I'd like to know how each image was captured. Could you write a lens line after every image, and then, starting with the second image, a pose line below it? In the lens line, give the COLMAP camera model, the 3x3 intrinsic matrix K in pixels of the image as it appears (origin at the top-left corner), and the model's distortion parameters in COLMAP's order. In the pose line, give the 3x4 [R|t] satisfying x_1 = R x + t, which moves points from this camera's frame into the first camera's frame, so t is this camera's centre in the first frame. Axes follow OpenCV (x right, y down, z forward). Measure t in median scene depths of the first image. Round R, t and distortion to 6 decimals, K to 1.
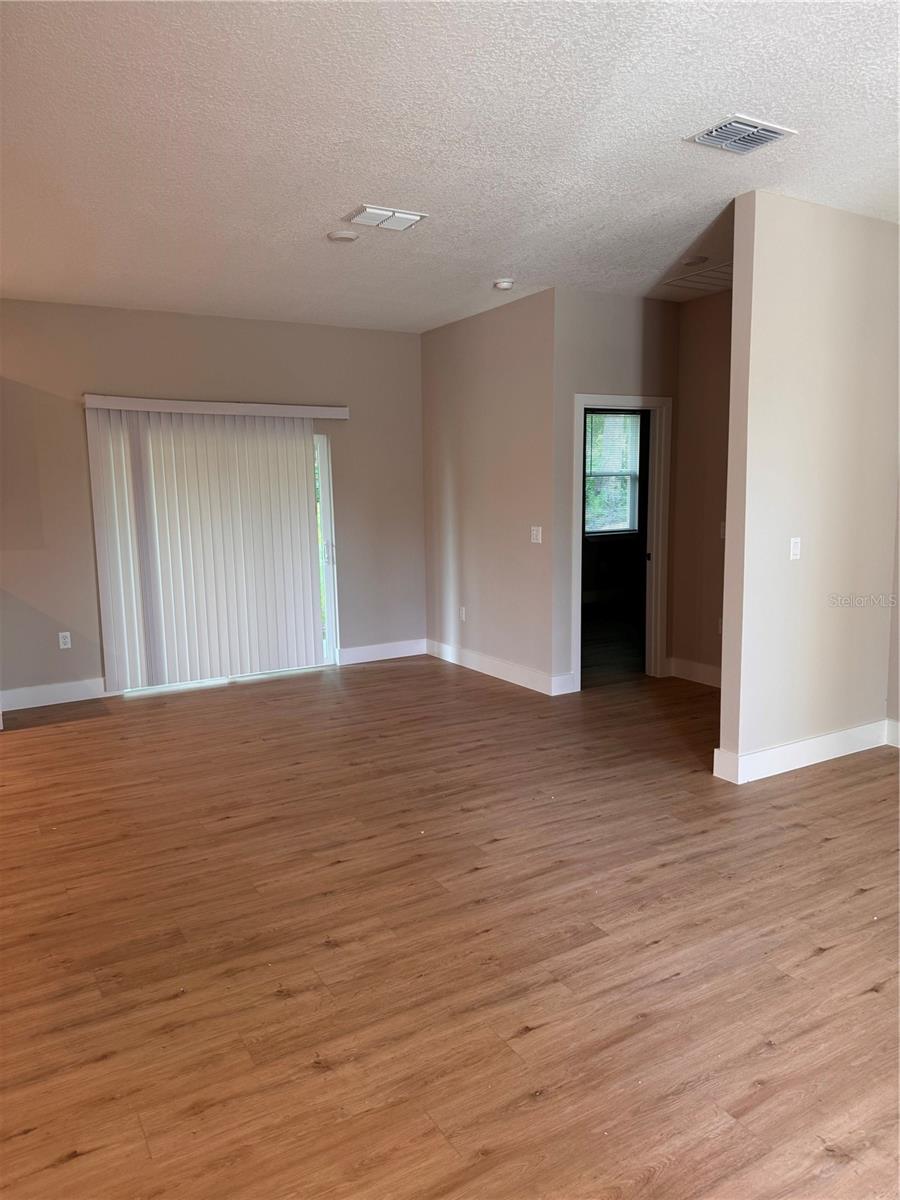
lens RADIAL K [[842.3, 0, 450.0], [0, 842.3, 600.0], [0, 0, 1]] dist [0.035065, -0.004696]
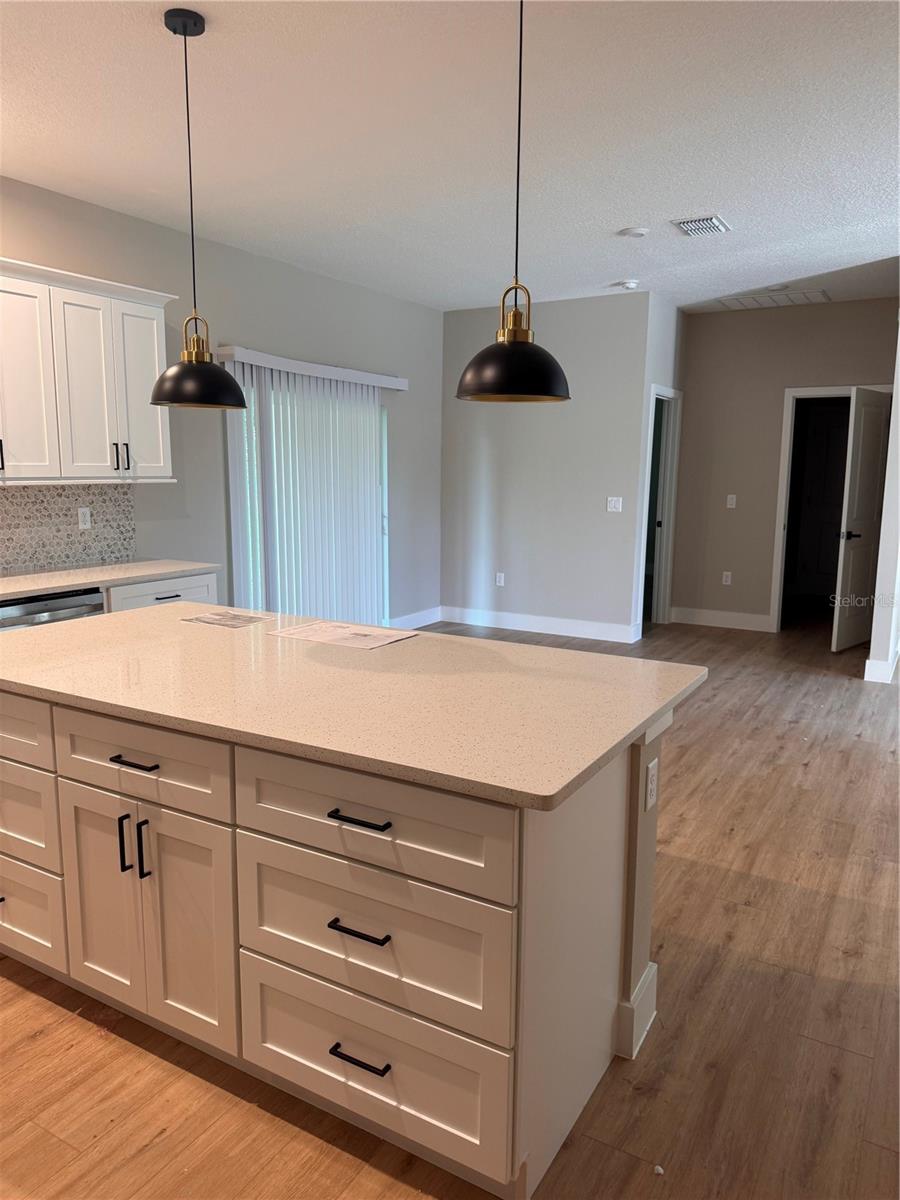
lens RADIAL K [[850.7, 0, 450.0], [0, 850.7, 600.0], [0, 0, 1]] dist [0.030921, -0.000555]
pose [[0.873122, -0.050215, 0.484908, -0.875145], [0.039806, 0.998703, 0.031747, 0.008424], [-0.485873, -0.008417, 0.873989, 0.125378]]
